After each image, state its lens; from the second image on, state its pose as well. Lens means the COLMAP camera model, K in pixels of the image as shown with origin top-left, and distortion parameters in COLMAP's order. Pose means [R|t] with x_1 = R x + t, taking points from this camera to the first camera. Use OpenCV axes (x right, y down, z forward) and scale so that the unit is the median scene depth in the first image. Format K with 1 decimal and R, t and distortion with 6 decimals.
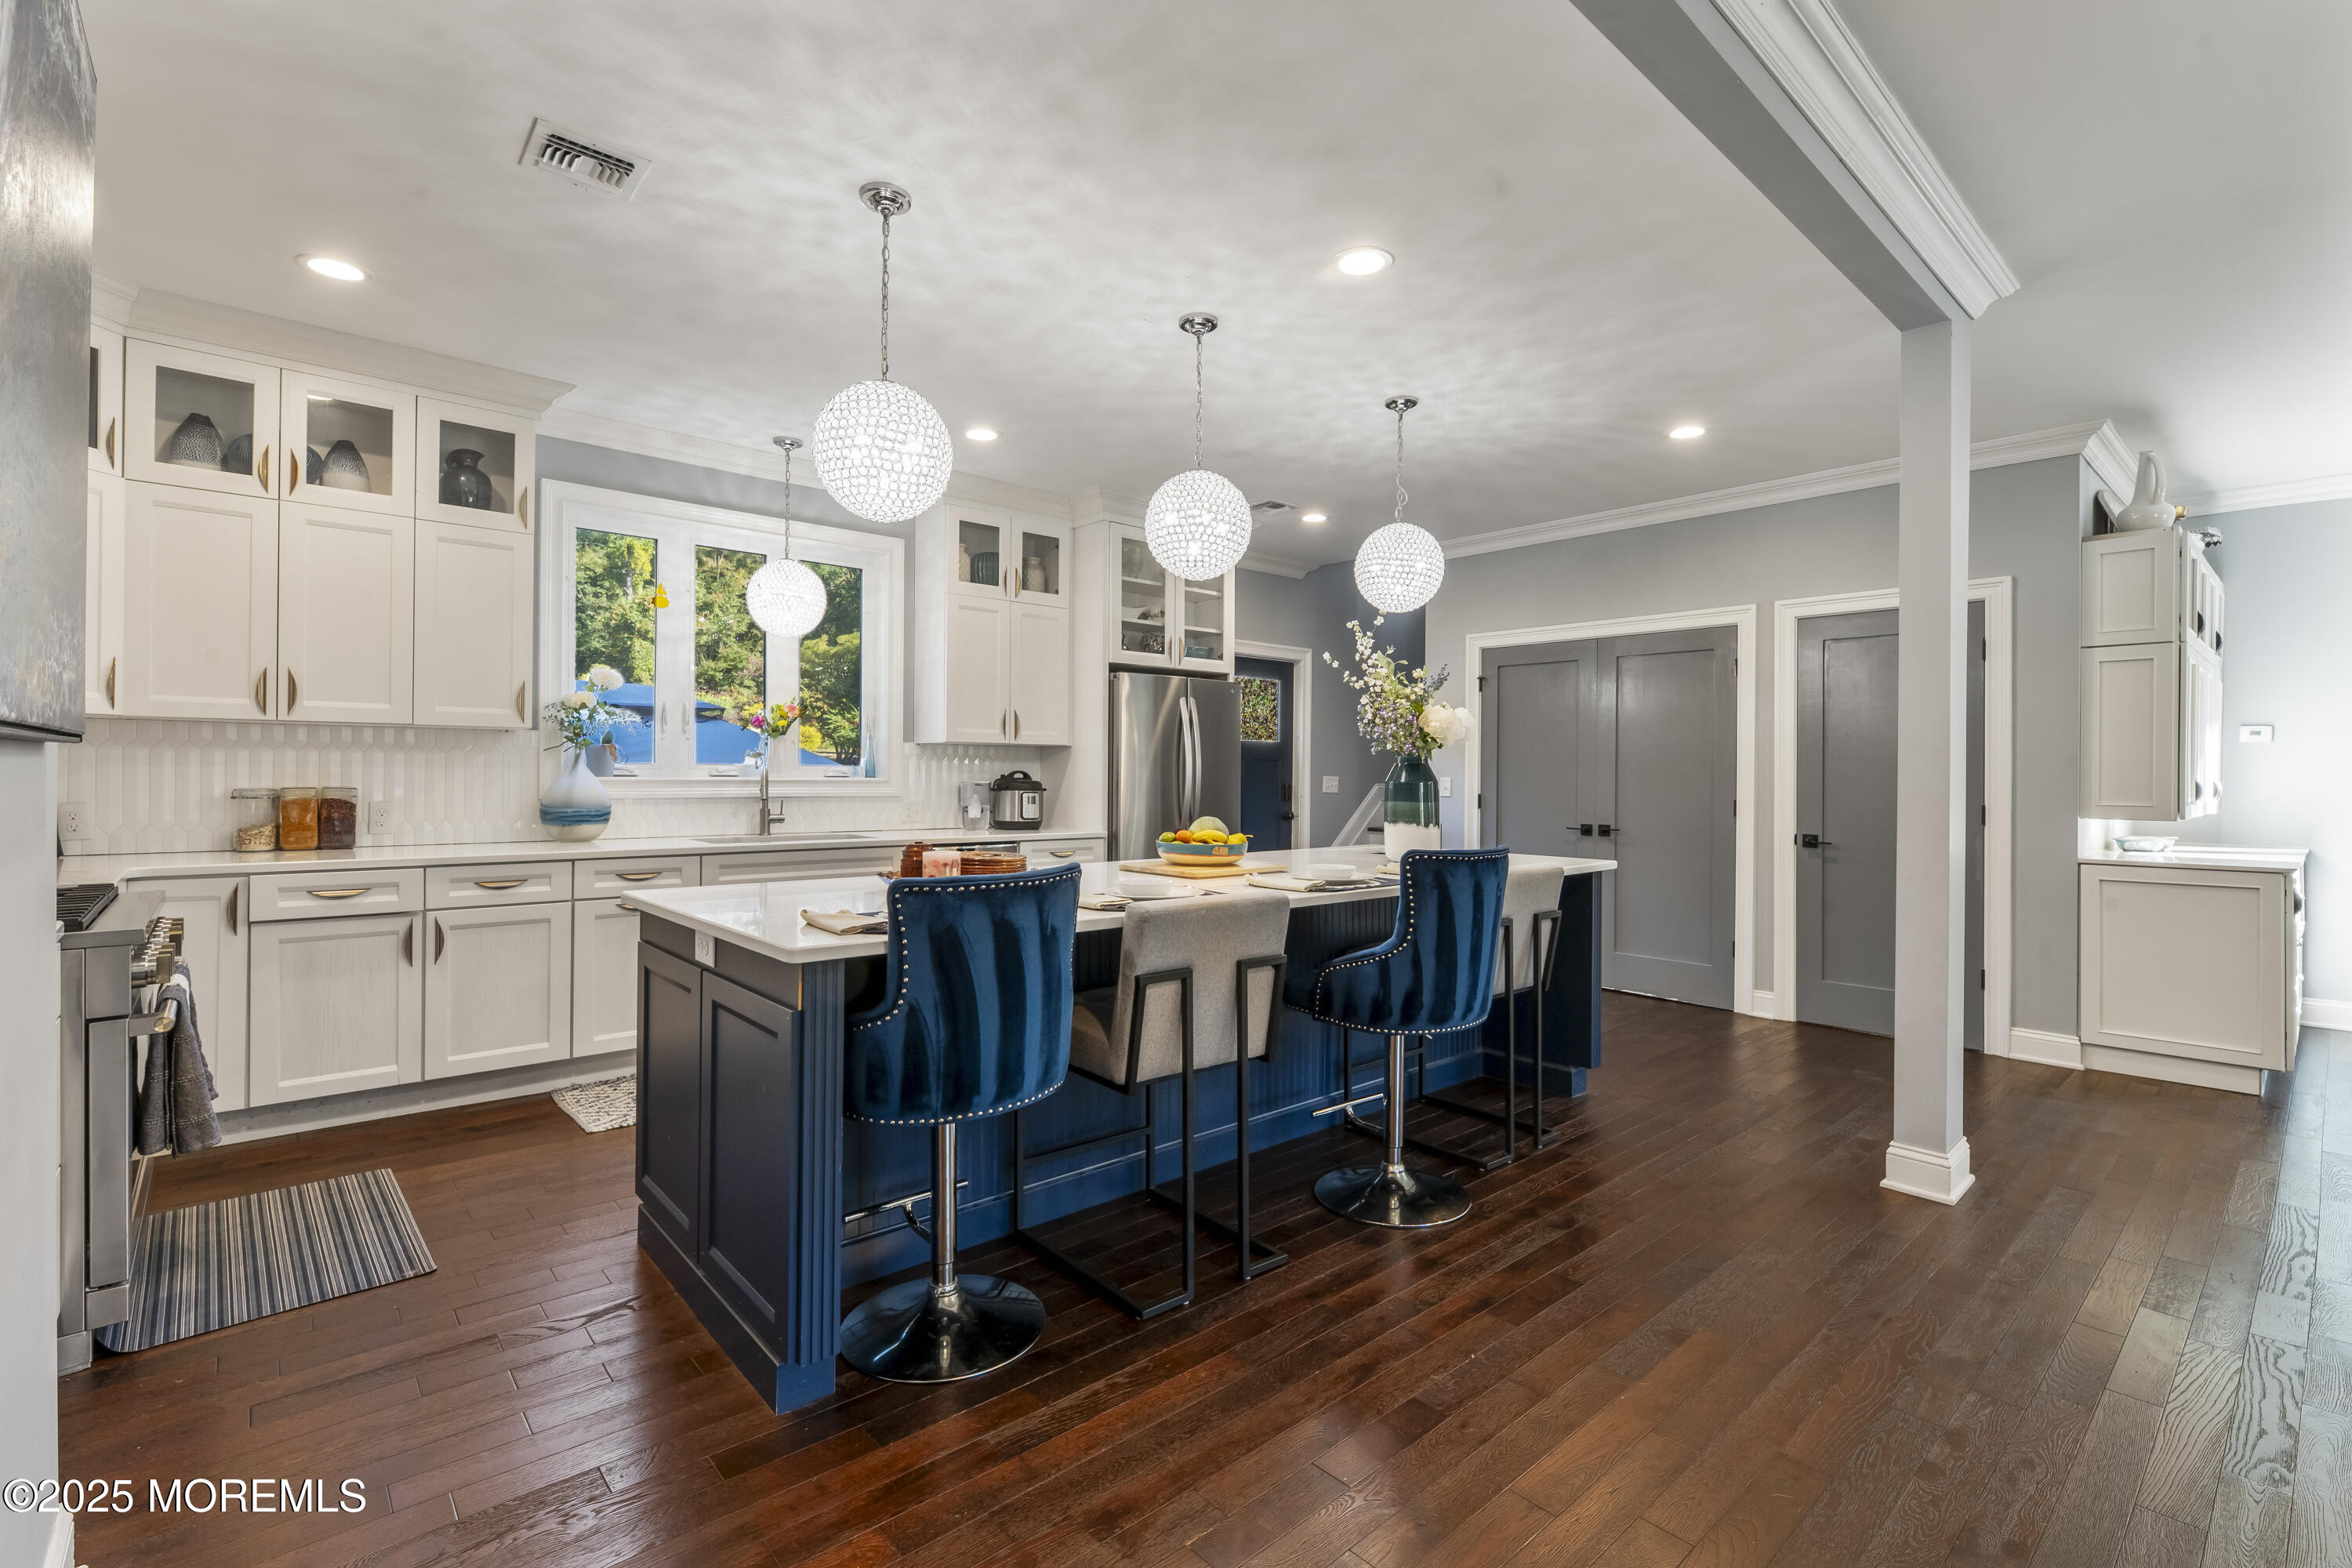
lens RADIAL K [[1047.1, 0, 1183.0], [0, 1047.1, 776.8], [0, 0, 1]] dist [0.003005, -0.001265]
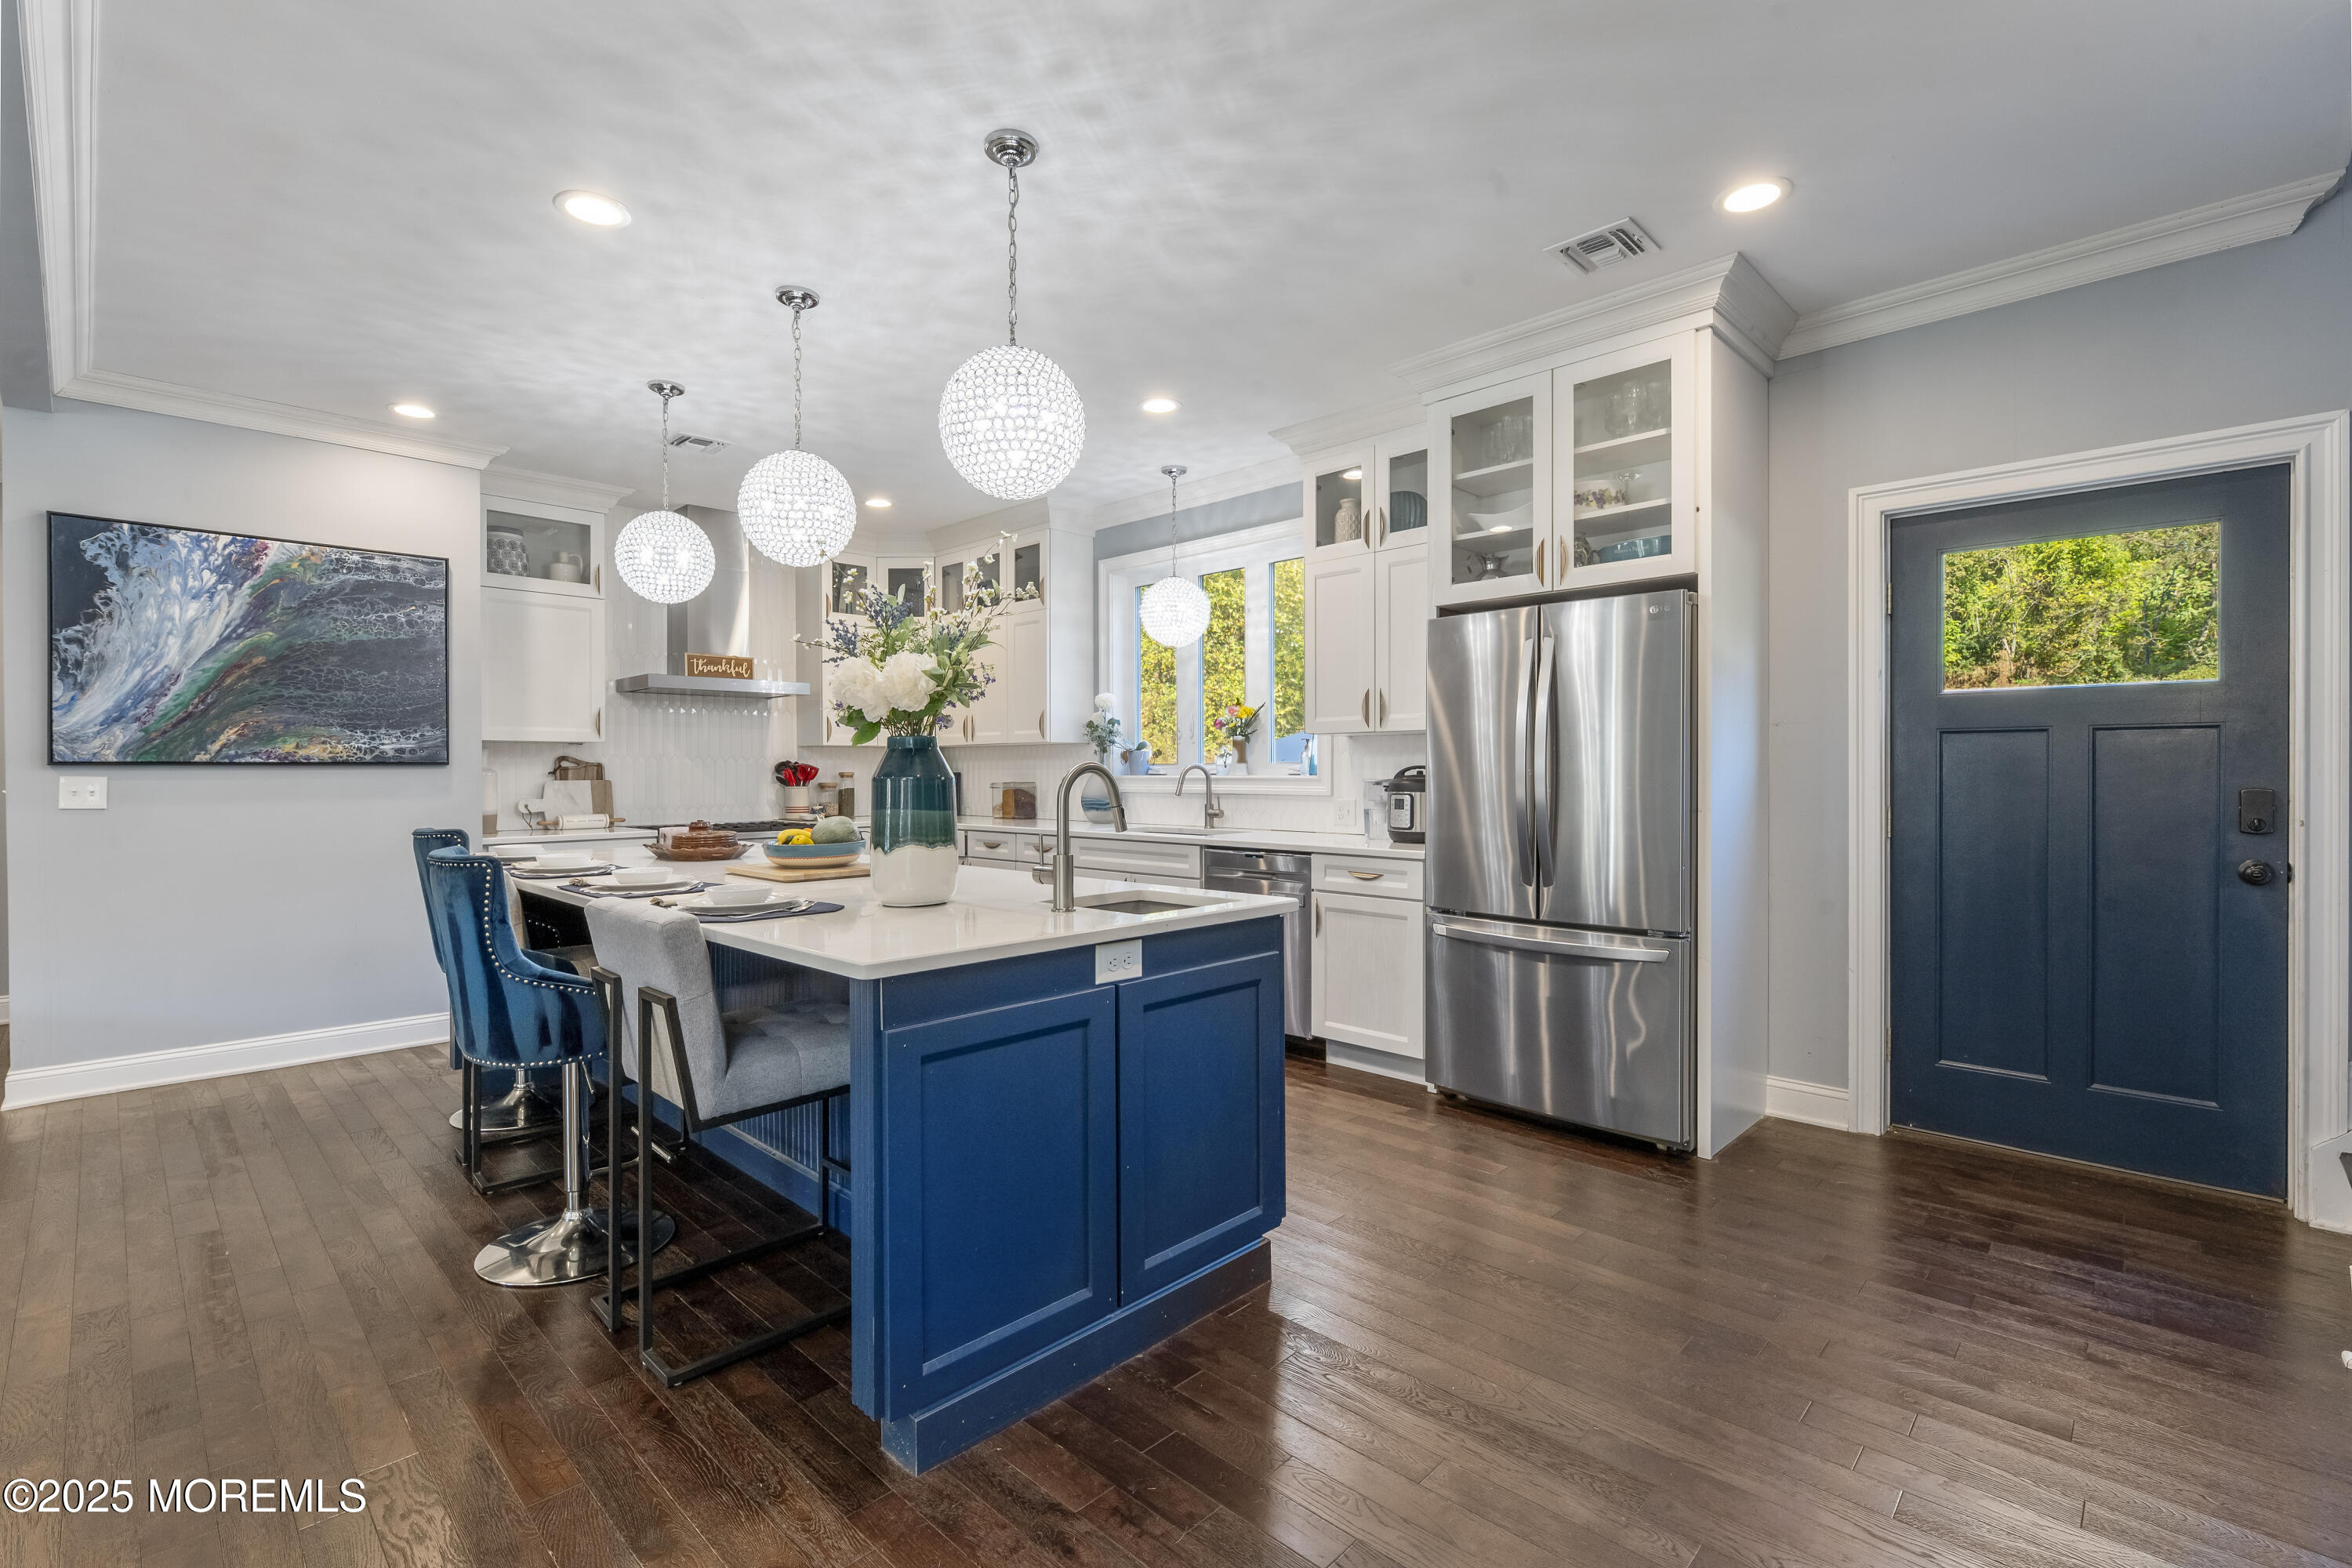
lens RADIAL K [[1047.1, 0, 1178.6], [0, 1047.1, 768.6], [0, 0, 1]] dist [0.003005, -0.001265]
pose [[0.068619, -0.009897, -0.997594, 0.845672], [0.001382, 0.999951, -0.009825, 0.005183], [0.997642, -0.000705, 0.068629, 1.097788]]
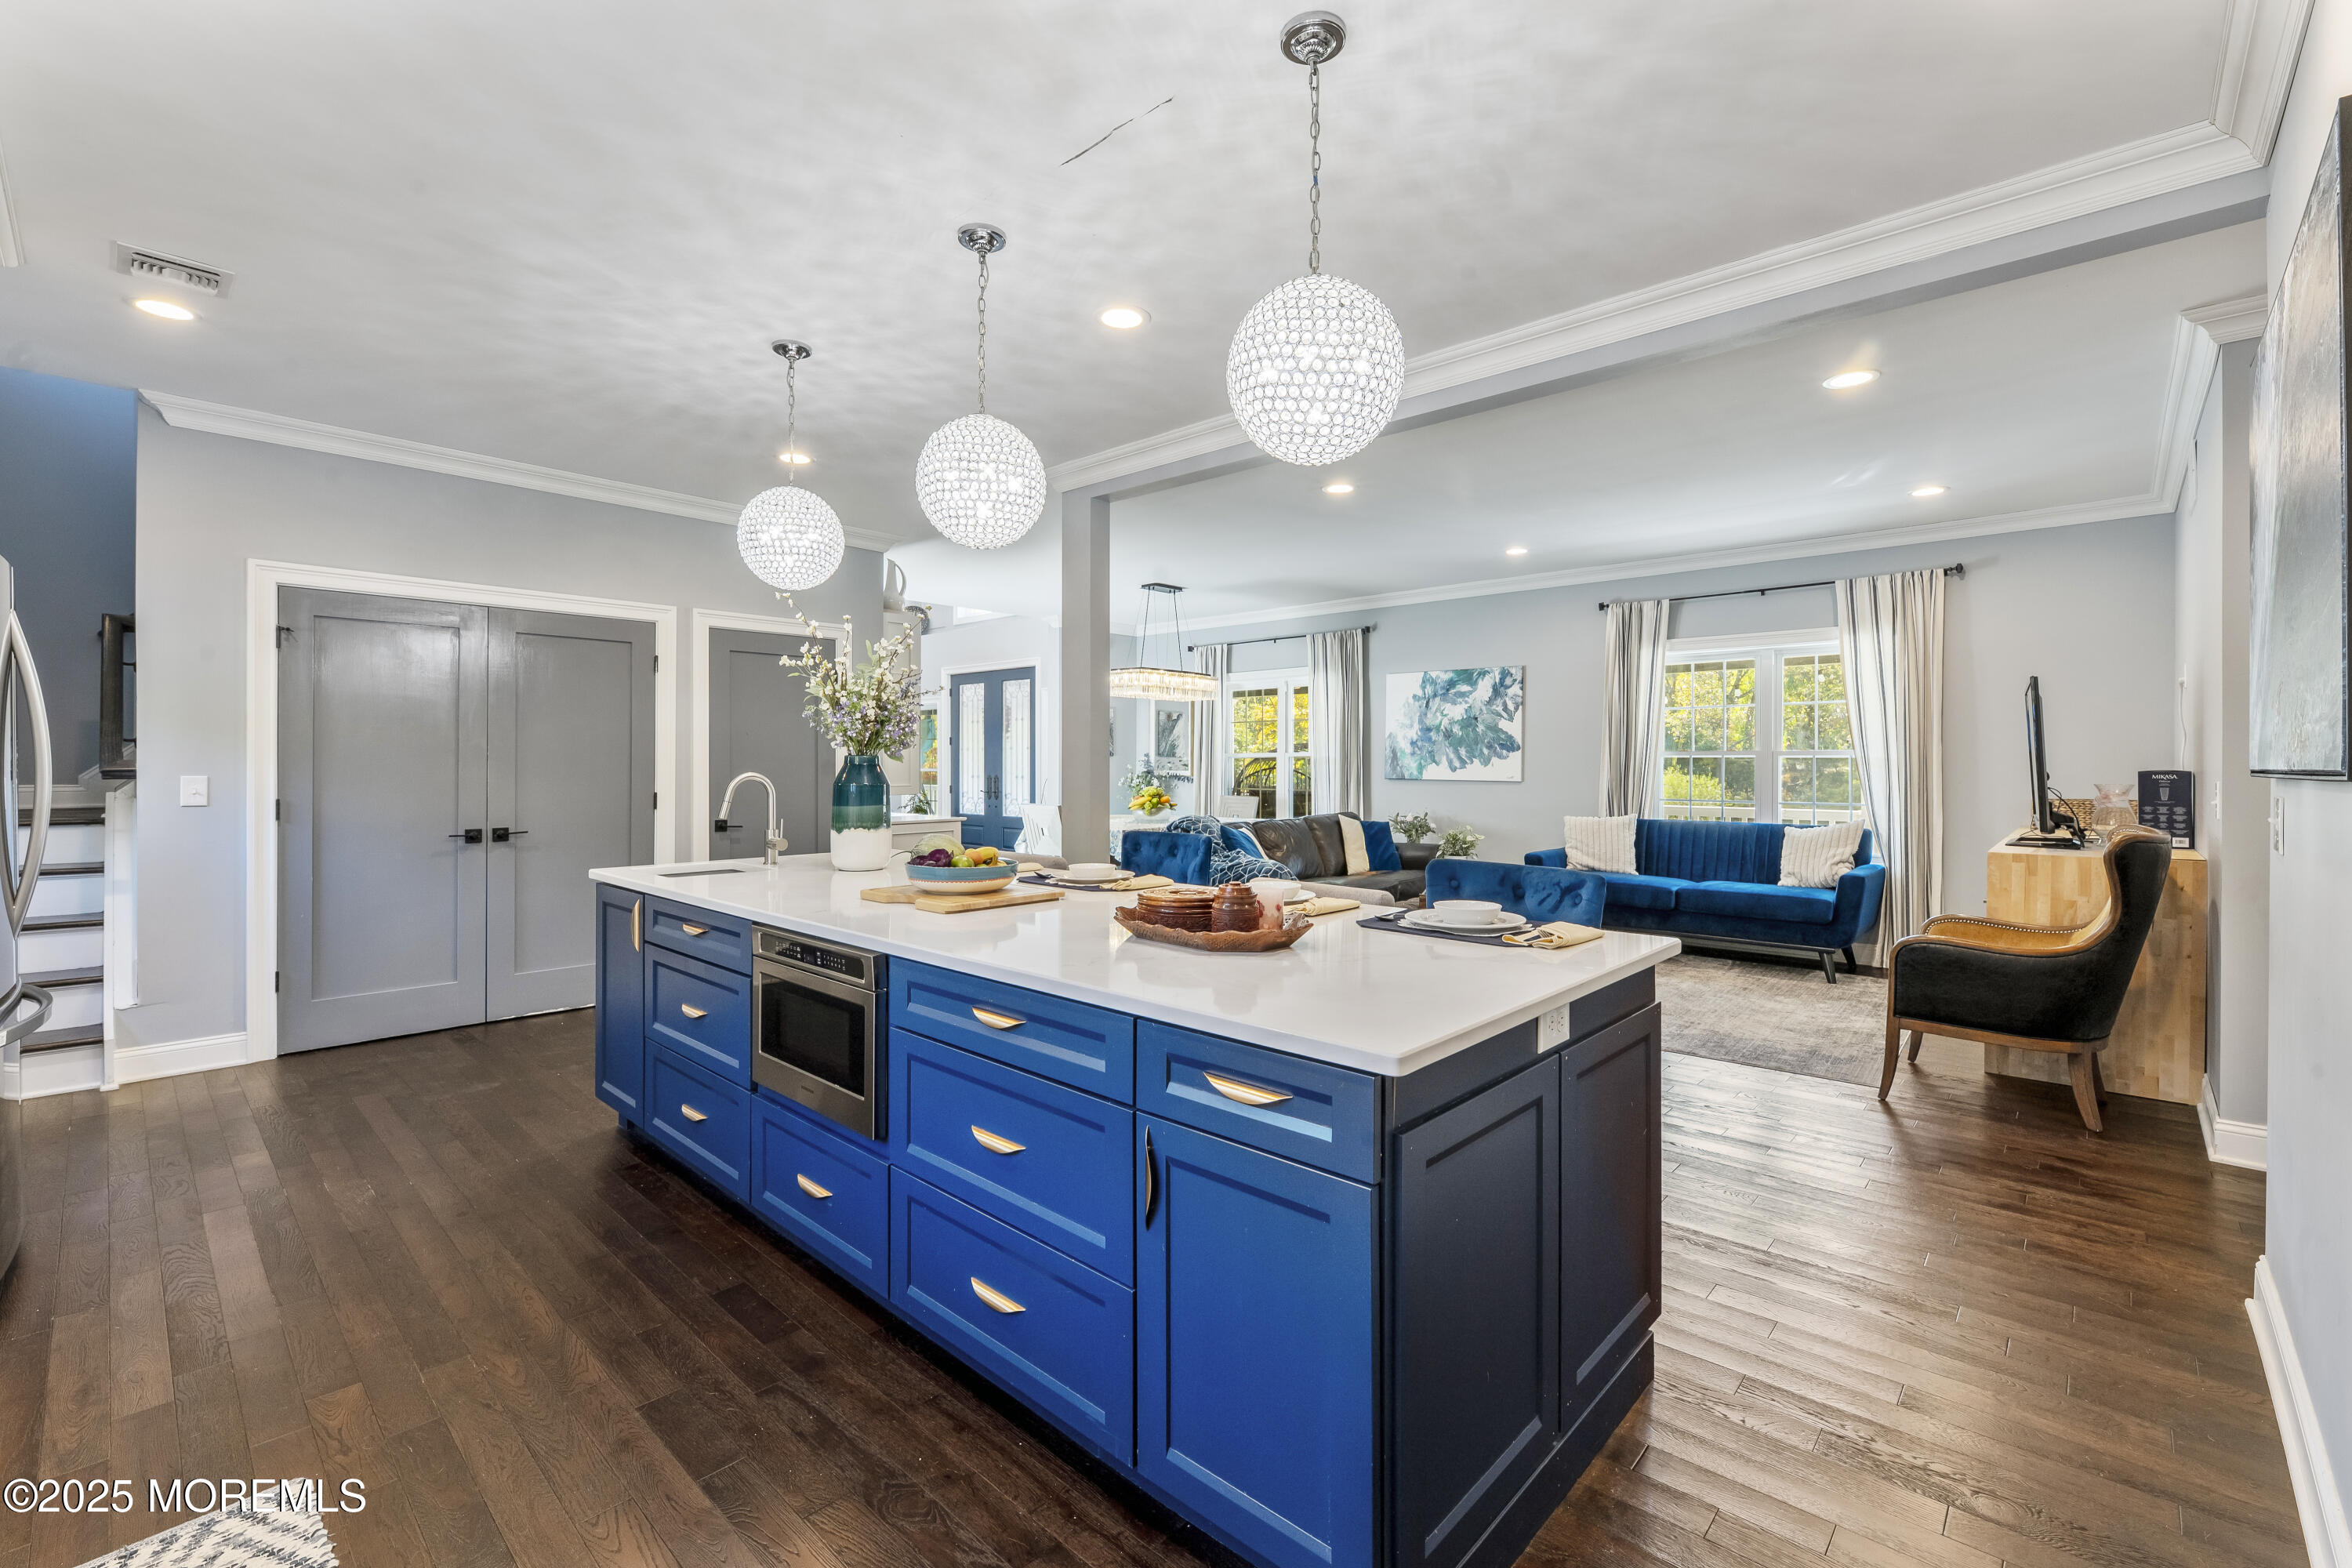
lens RADIAL K [[994.9, 0, 1180.7], [0, 994.9, 769.0], [0, 0, 1]] dist [-0.001245, -0.000191]
pose [[-0.091560, -0.013112, 0.995713, -0.676869], [-0.001140, 0.999914, 0.013063, -0.019869], [-0.995799, 0.000061, -0.091567, 0.784943]]
